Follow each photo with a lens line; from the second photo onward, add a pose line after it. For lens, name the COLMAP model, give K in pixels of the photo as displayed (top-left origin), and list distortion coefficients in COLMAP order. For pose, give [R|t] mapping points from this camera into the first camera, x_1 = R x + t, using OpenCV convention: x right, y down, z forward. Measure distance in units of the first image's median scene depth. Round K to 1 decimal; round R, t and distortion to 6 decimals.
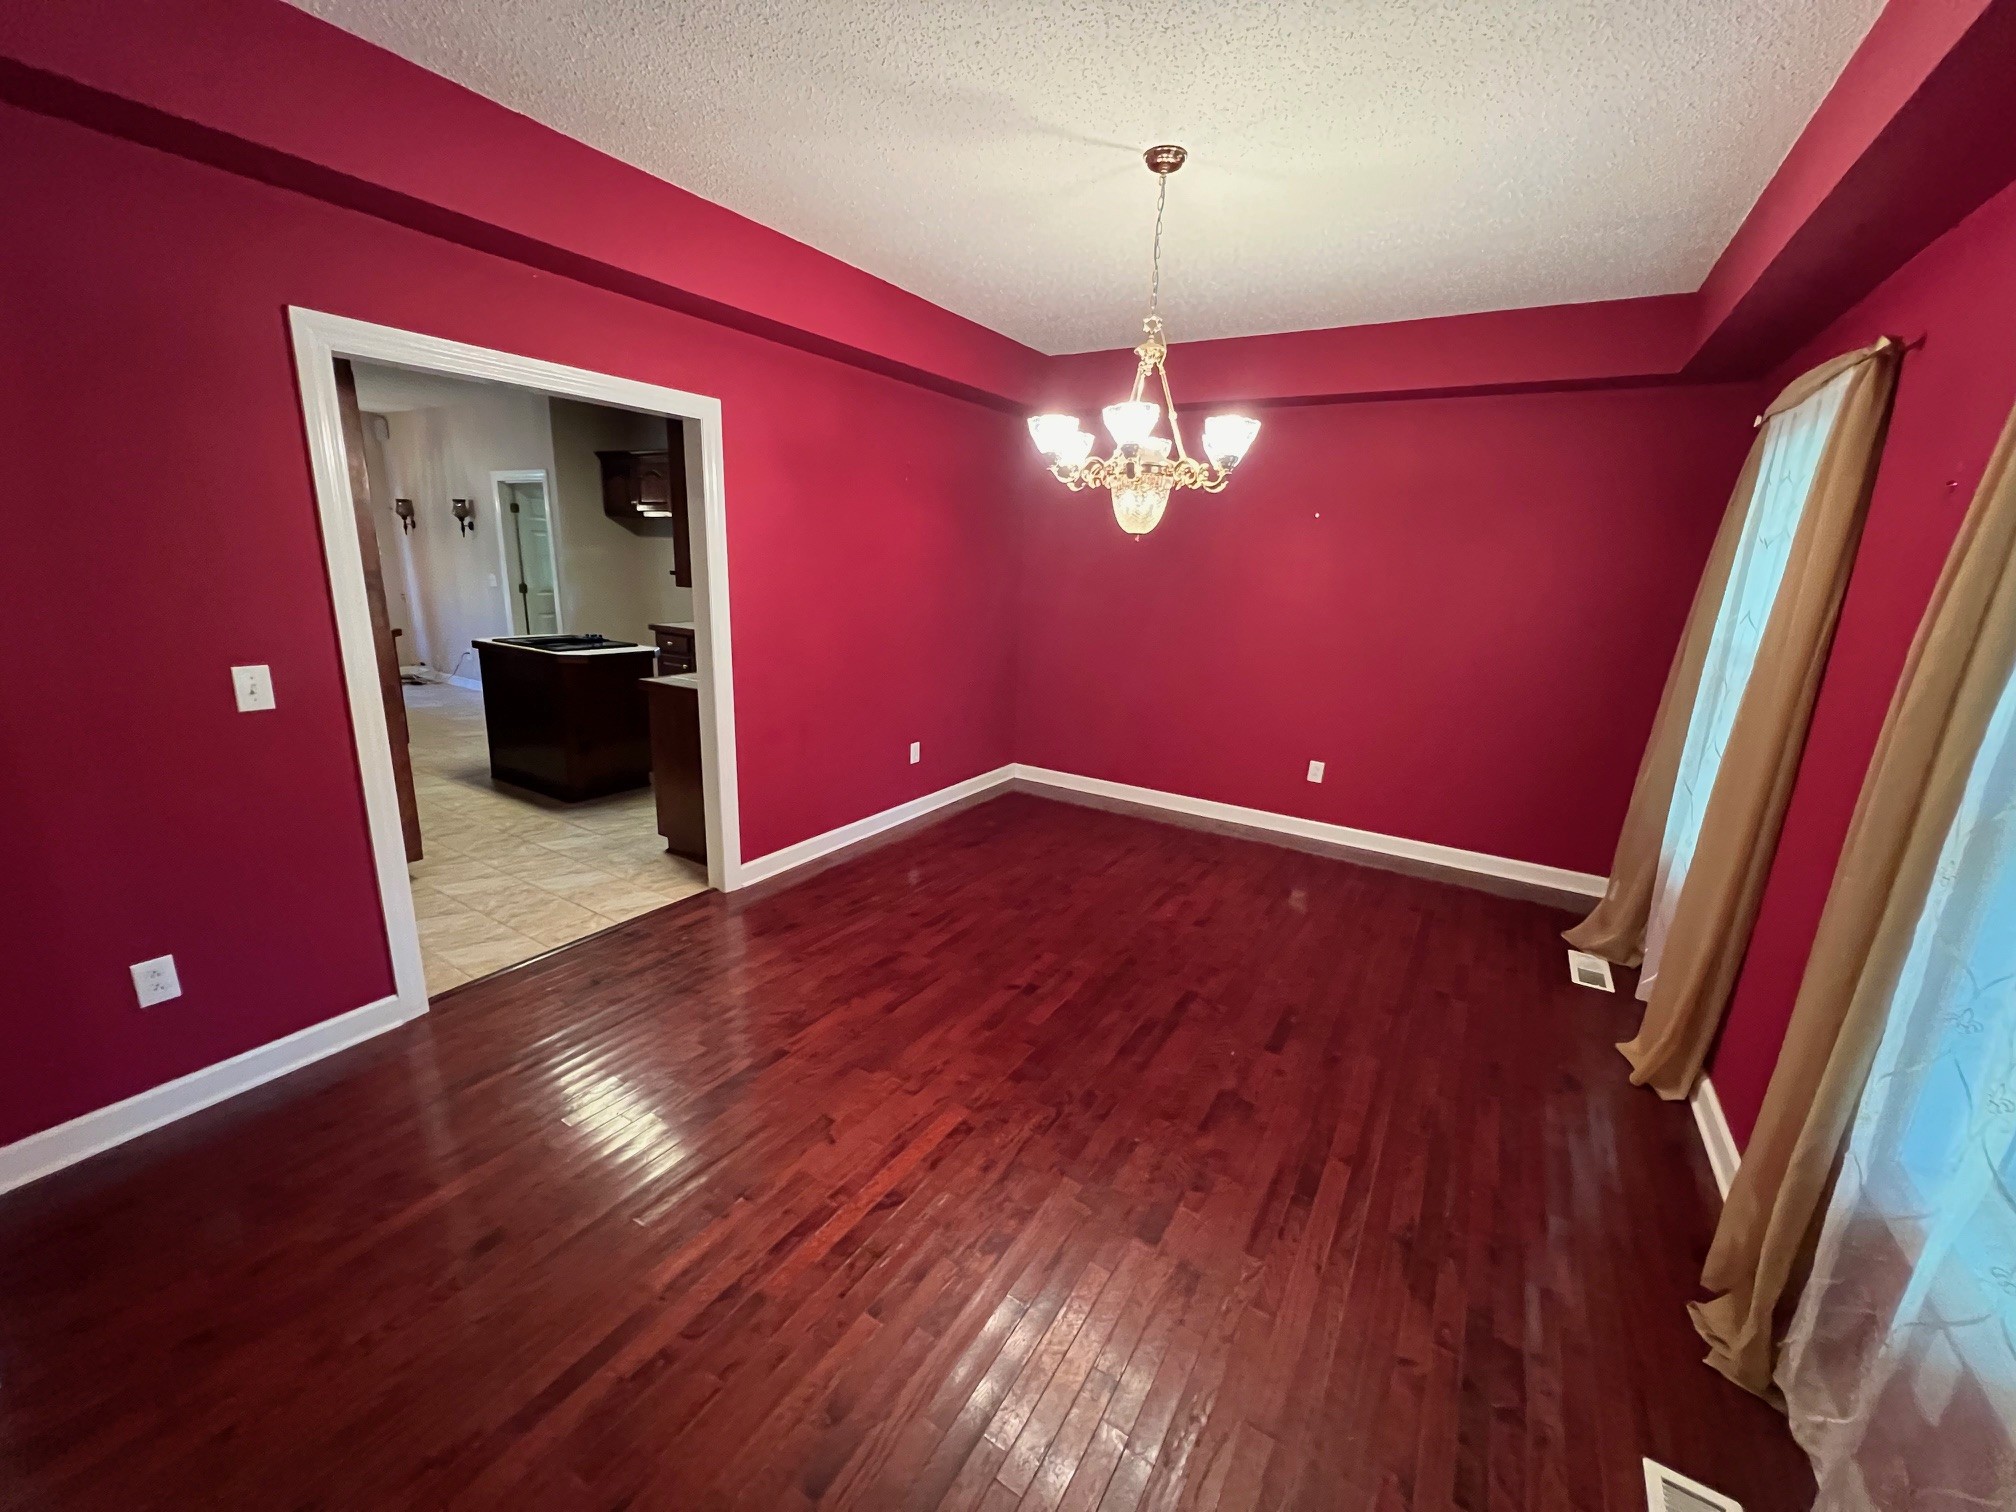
lens RADIAL K [[804.7, 0, 1006.7], [0, 804.7, 753.6], [0, 0, 1]] dist [-0.003845, 0.000878]
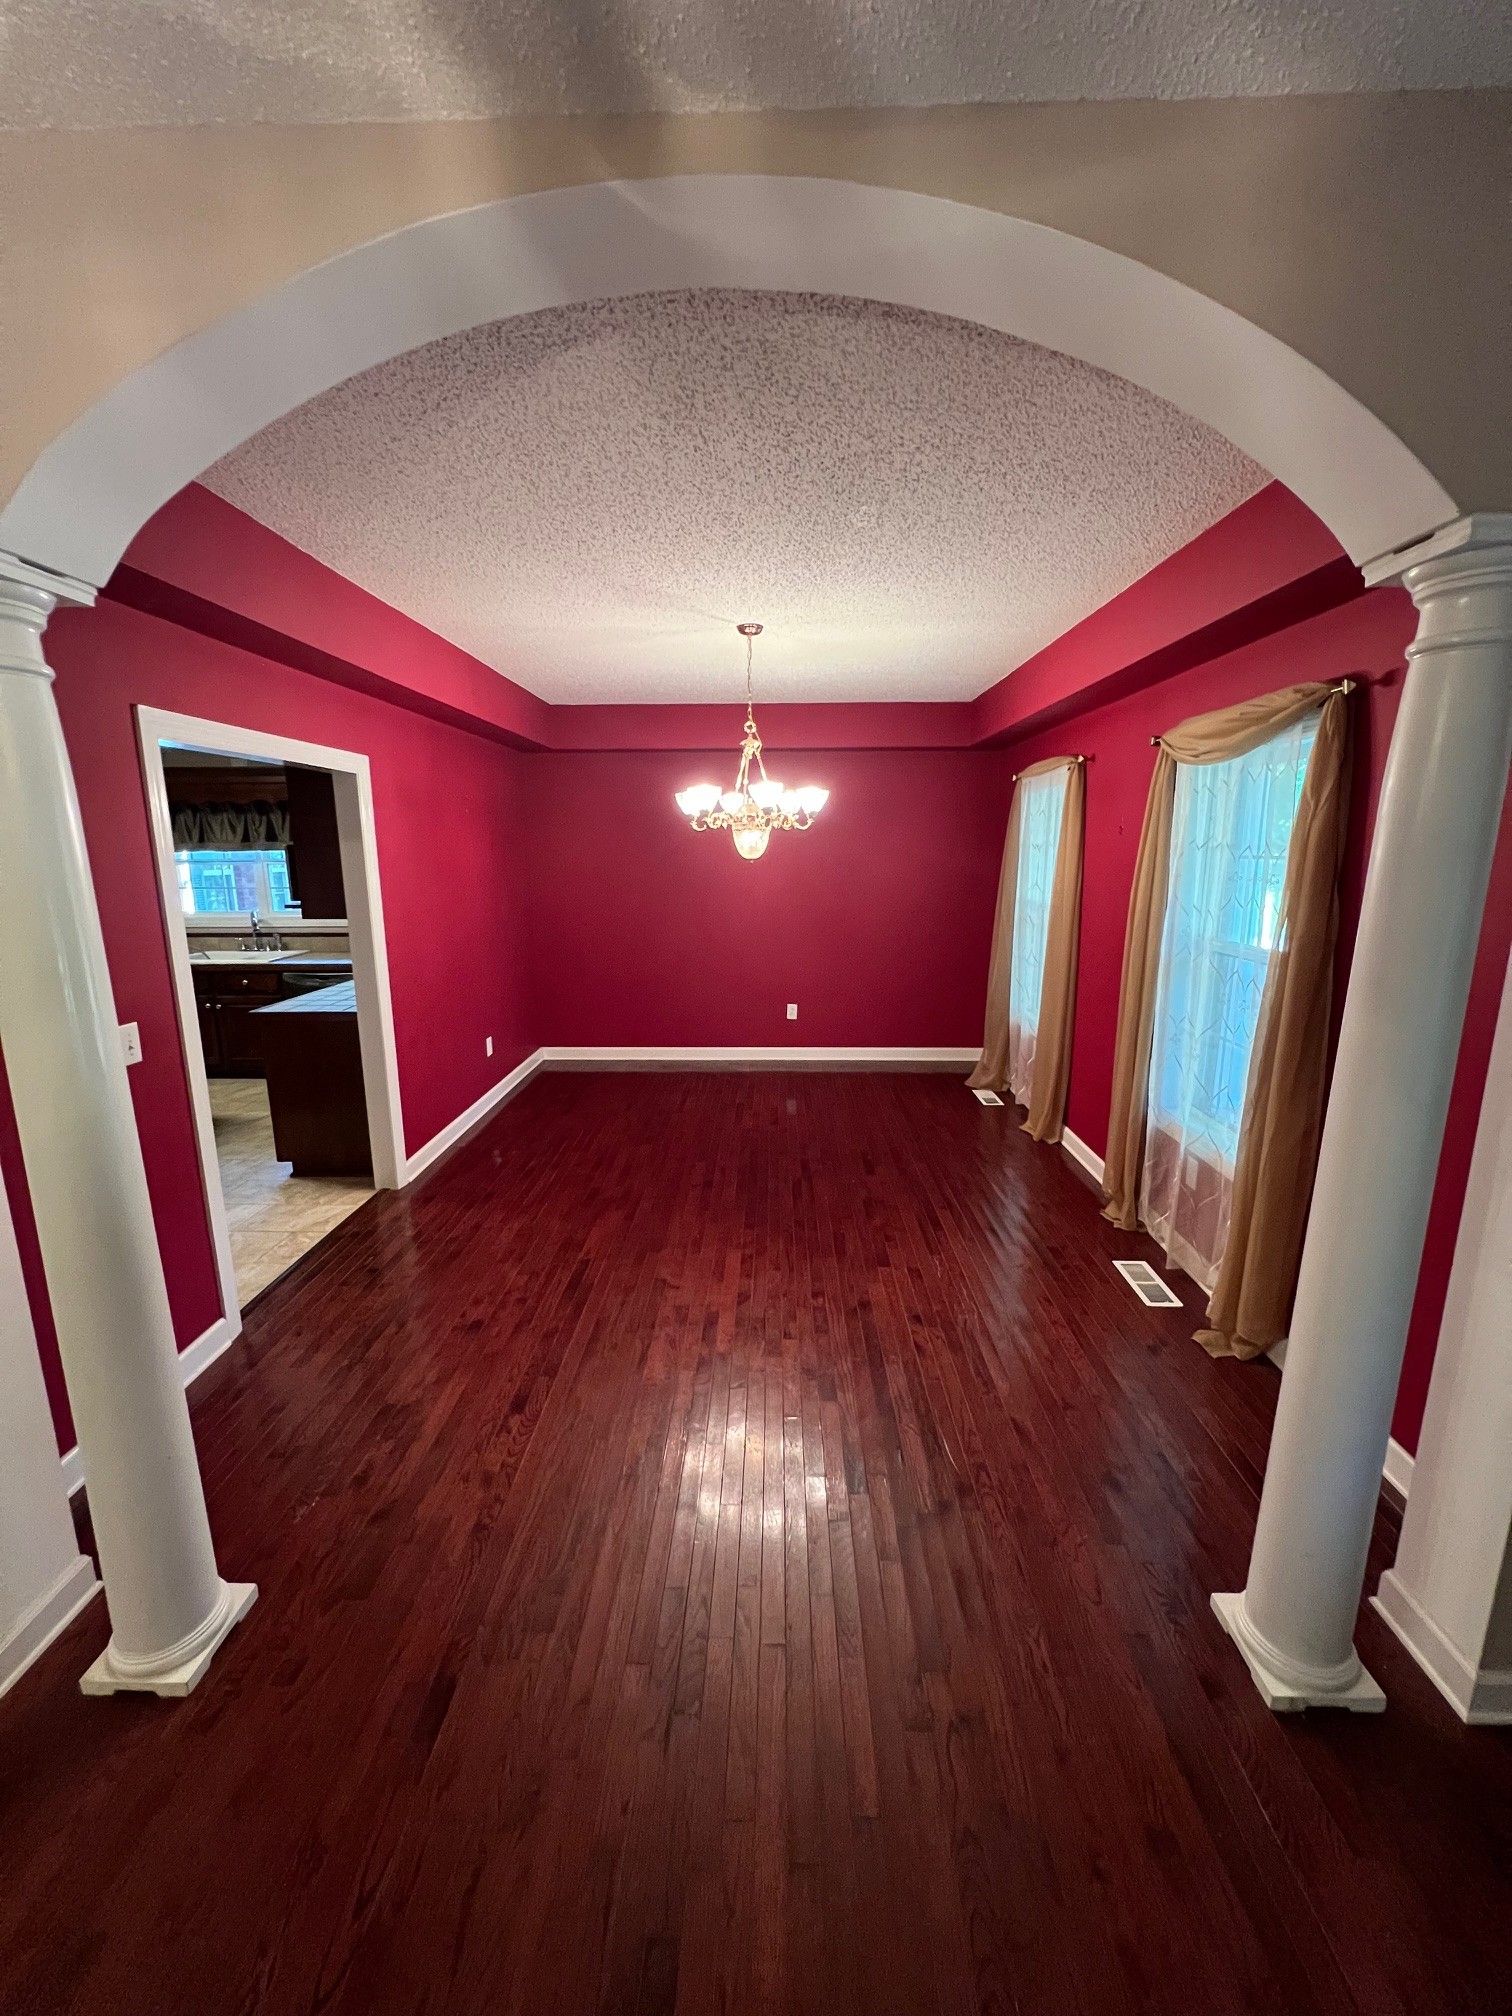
lens RADIAL K [[804.7, 0, 757.0], [0, 804.7, 1004.7], [0, 0, 1]] dist [-0.003845, 0.000878]
pose [[0.861259, -0.139106, 0.488756, -0.476510], [0.159658, 0.987172, -0.000379, 0.002285], [-0.482434, 0.078360, 0.872421, -0.244116]]
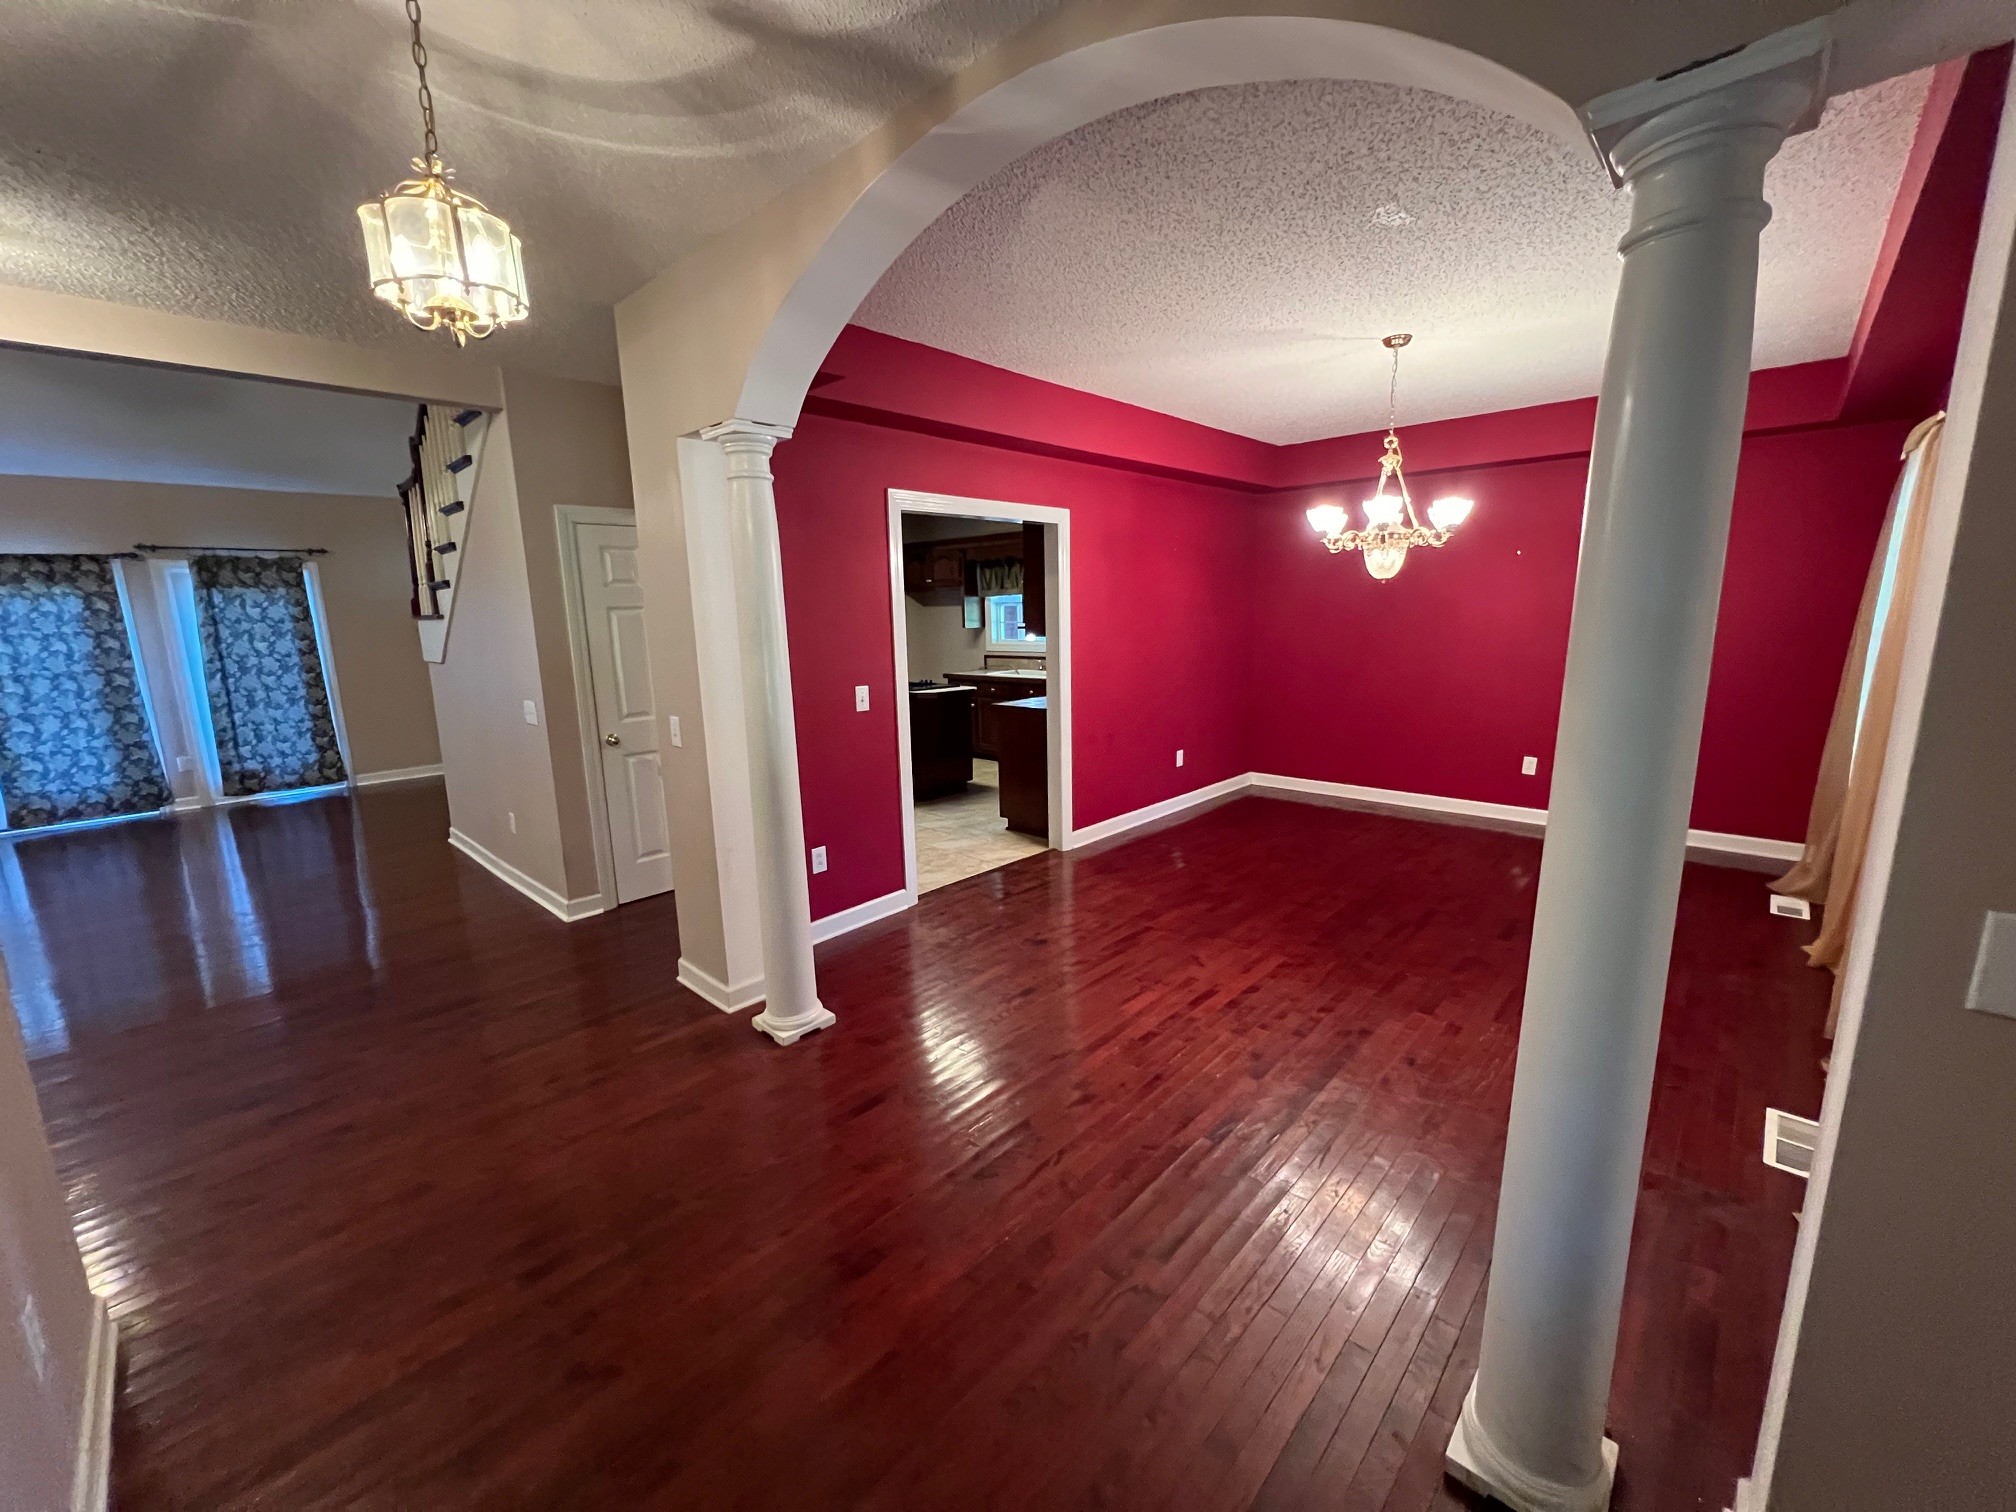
lens RADIAL K [[803.0, 0, 1002.2], [0, 803.0, 754.5], [0, 0, 1]] dist [-0.006092, 0.000496]
pose [[0.976577, -0.024798, -0.213736, -0.166598], [0.010586, 0.997671, -0.067384, 0.108976], [0.214909, 0.063543, 0.974565, -0.437005]]
